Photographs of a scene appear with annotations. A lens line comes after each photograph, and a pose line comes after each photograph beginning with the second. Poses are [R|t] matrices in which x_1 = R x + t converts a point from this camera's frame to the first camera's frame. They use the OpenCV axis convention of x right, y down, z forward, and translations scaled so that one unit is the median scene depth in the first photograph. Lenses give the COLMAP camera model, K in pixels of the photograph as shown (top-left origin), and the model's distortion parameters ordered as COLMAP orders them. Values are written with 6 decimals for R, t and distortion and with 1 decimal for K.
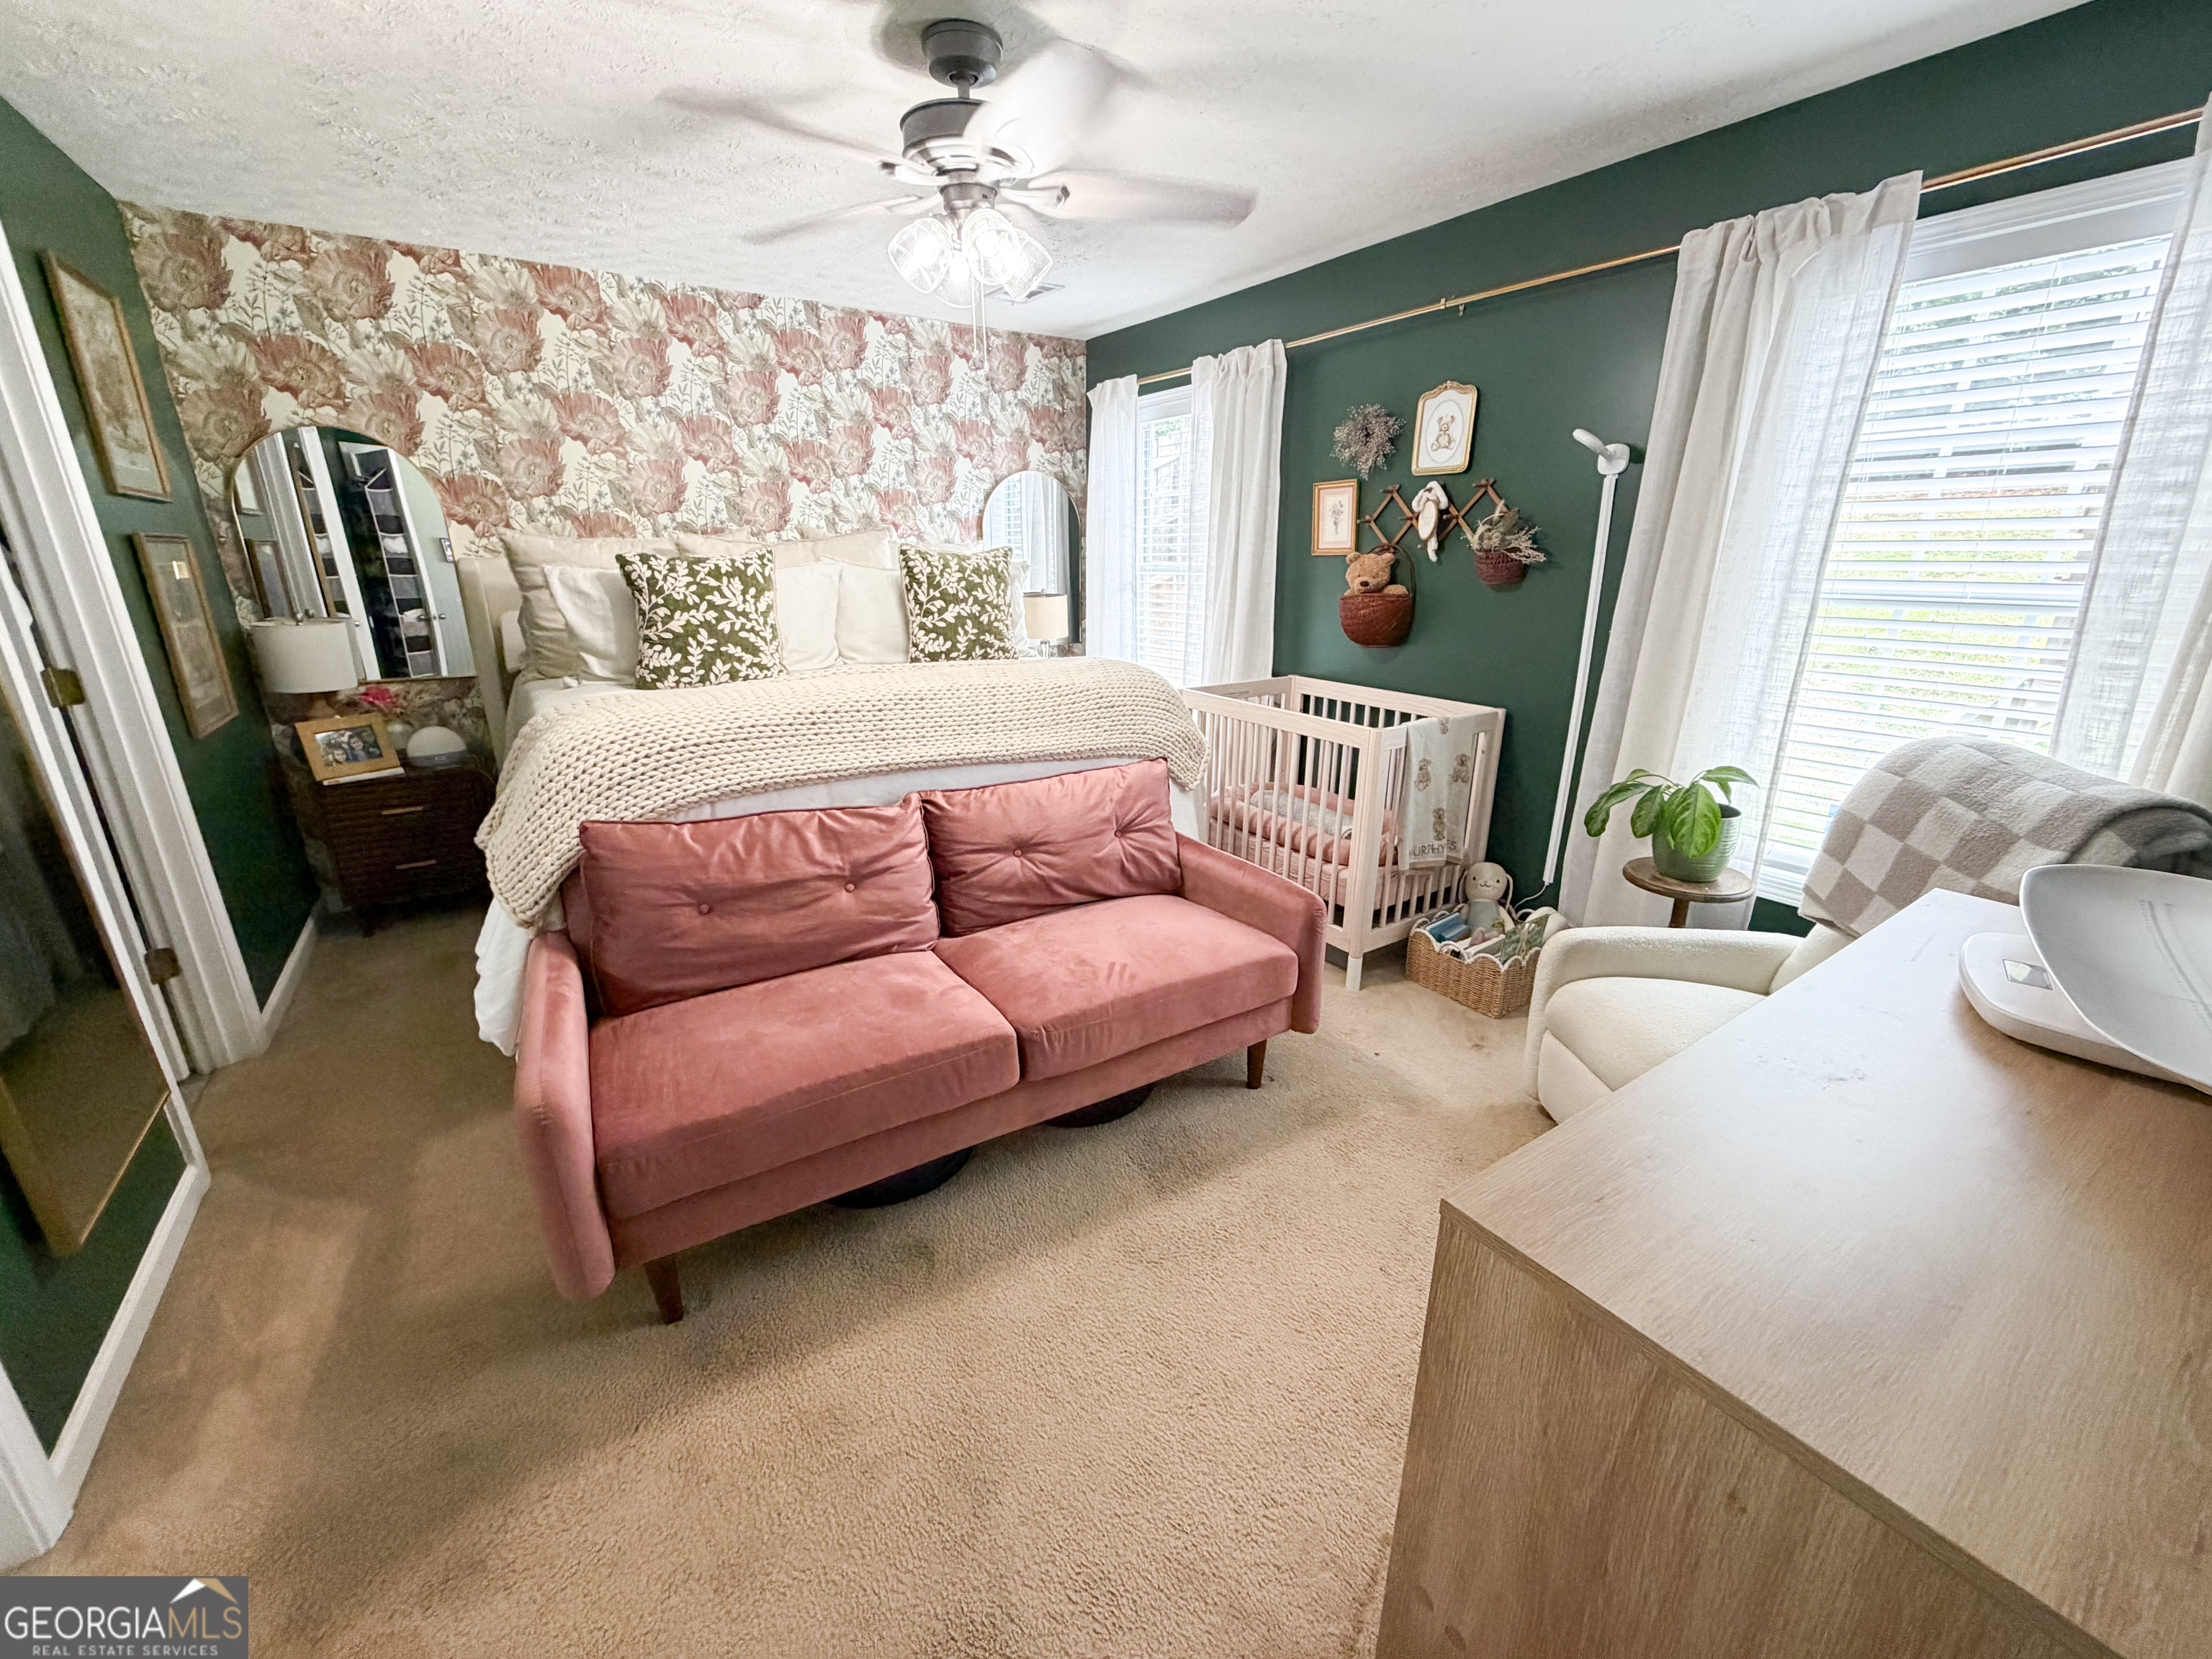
lens RADIAL K [[882.6, 0, 1099.3], [0, 882.6, 829.9], [0, 0, 1]] dist [0.000597, -0.000089]
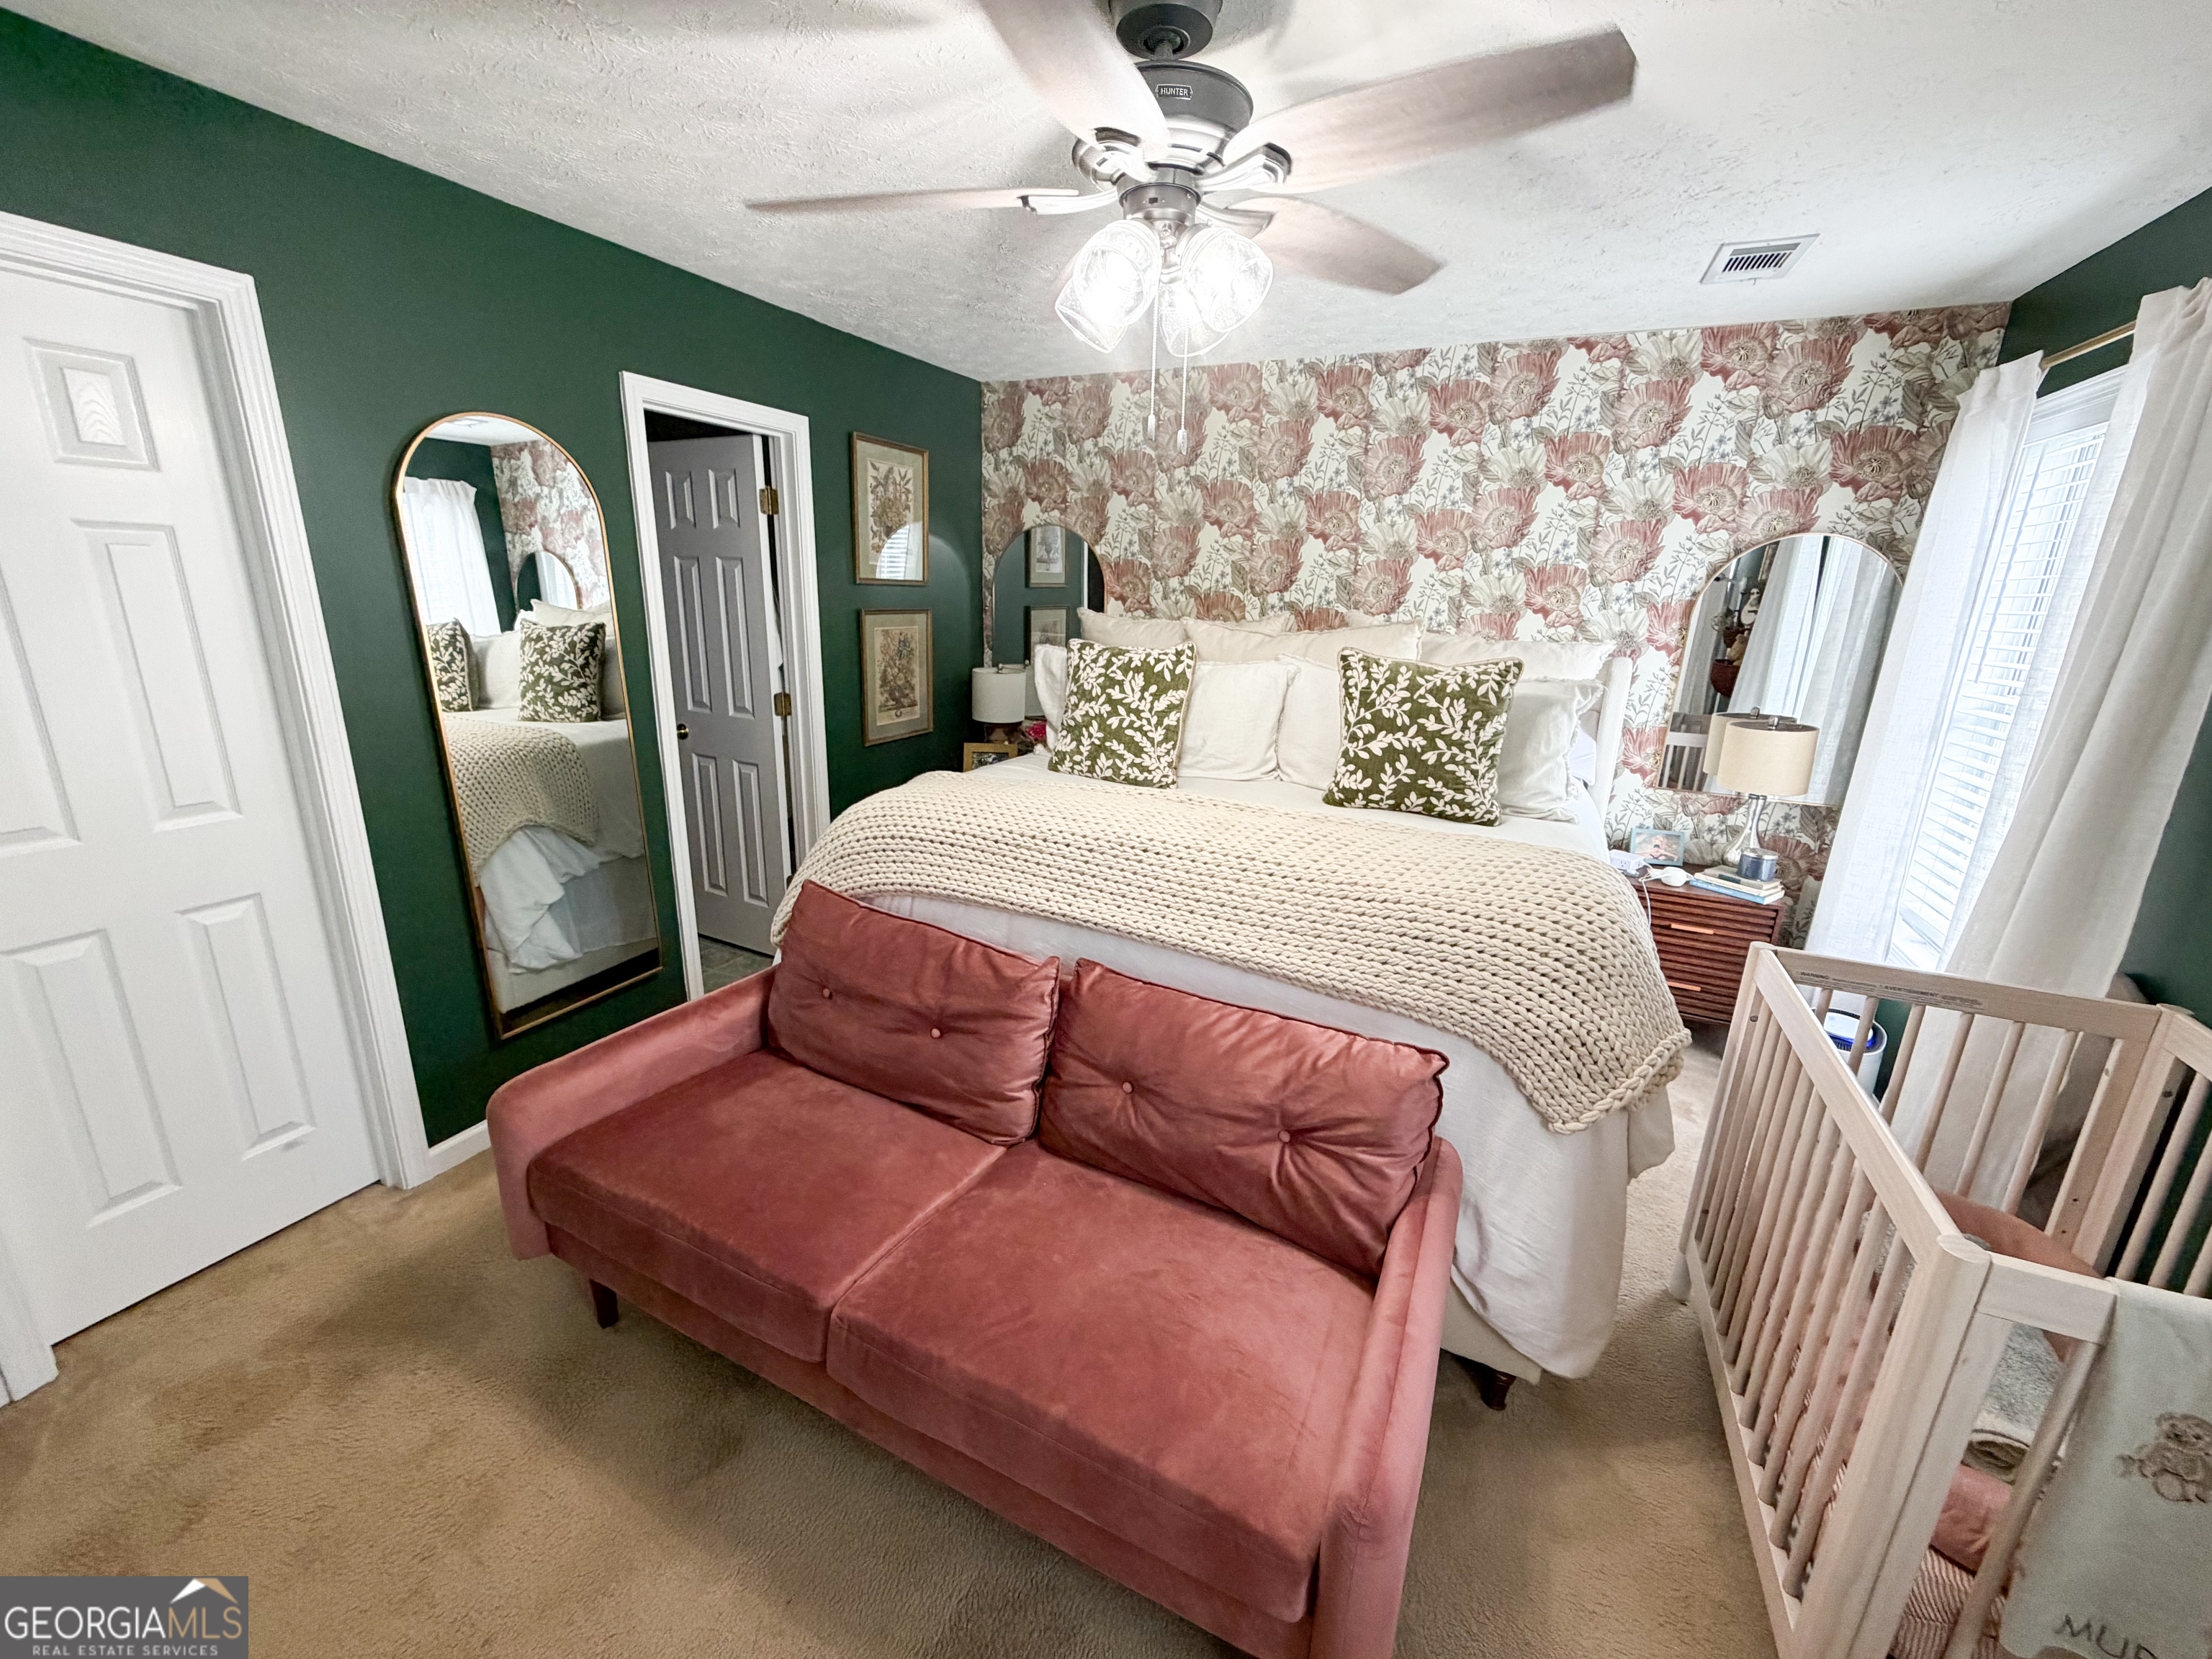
lens RADIAL K [[882.6, 0, 1099.3], [0, 882.6, 829.9], [0, 0, 1]] dist [0.000597, -0.000089]
pose [[0.523506, 0.243671, -0.816435, 0.322814], [-0.284161, 0.953302, 0.102313, -0.180382], [0.803240, 0.178437, 0.568301, 0.393530]]
